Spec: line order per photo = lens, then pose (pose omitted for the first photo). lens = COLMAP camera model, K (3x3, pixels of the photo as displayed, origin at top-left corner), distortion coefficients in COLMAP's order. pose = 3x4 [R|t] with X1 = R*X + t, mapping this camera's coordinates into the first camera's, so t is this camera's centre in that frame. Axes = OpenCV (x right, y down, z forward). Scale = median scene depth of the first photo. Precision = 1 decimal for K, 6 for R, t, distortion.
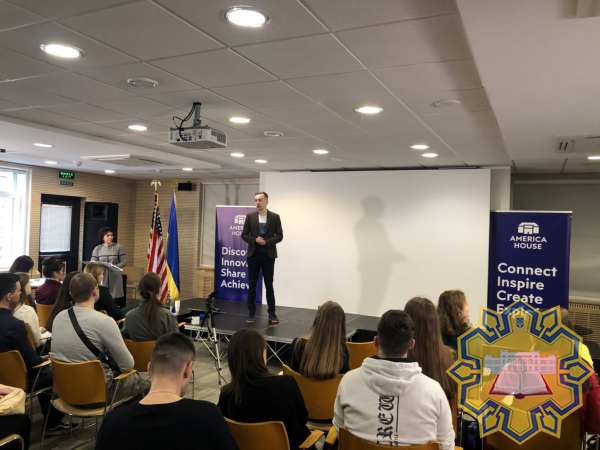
lens RADIAL K [[484.4, 0, 307.9], [0, 484.4, 223.5], [0, 0, 1]] dist [0.039605, -0.063185]
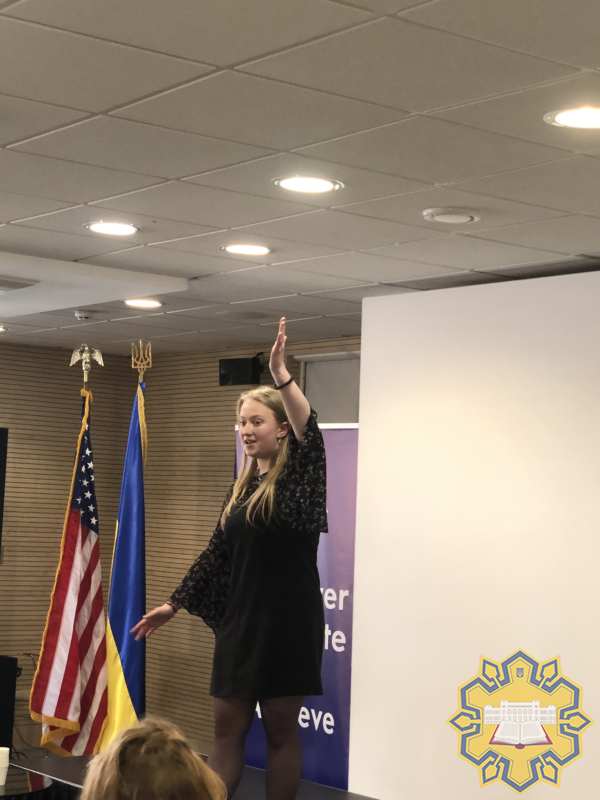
lens RADIAL K [[1629.5, 0, 300.0], [0, 1629.5, 400.0], [0, 0, 1]] dist [-0.116025, 2.417883]
pose [[0.875357, -0.027123, -0.482715, 0.310268], [-0.012221, 0.996865, -0.078174, 0.022637], [0.483322, 0.074330, 0.872281, 0.186569]]
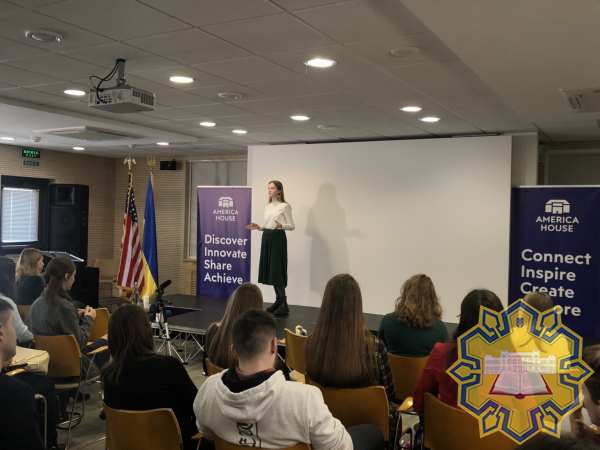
lens RADIAL K [[577.7, 0, 315.6], [0, 577.7, 220.6], [0, 0, 1]] dist [0.078575, -0.205556]
pose [[0.998099, -0.009037, -0.060958, 0.081379], [0.009821, 0.999873, 0.012568, 0.013399], [0.060837, -0.013143, 0.998061, -0.008014]]
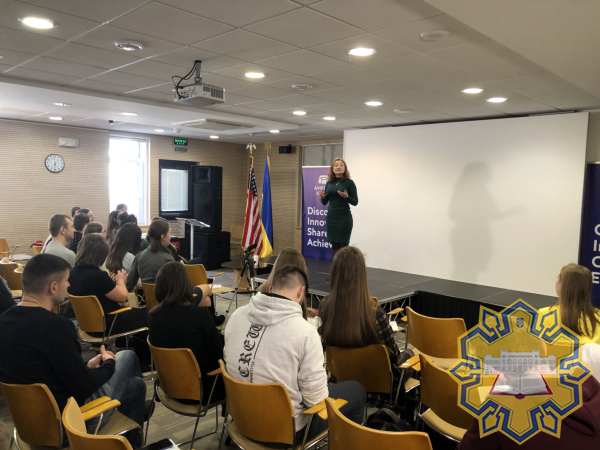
lens RADIAL K [[485.7, 0, 307.2], [0, 485.7, 238.6], [0, 0, 1]] dist [0.112990, -0.292671]
pose [[0.946994, 0.023672, -0.320378, 0.156679], [0.008063, 0.995216, 0.097368, 0.014995], [0.321150, -0.094790, 0.942272, 0.018090]]
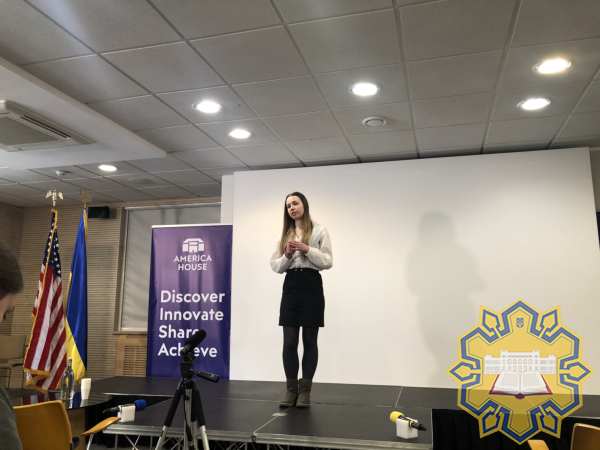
lens RADIAL K [[490.3, 0, 300.0], [0, 490.3, 225.0], [0, 0, 1]] dist [0.019257, 0.010179]
pose [[0.987000, -0.003803, 0.160674, -0.102338], [0.029128, 0.987397, -0.155561, 0.070131], [-0.158057, 0.158219, 0.974672, 0.337768]]
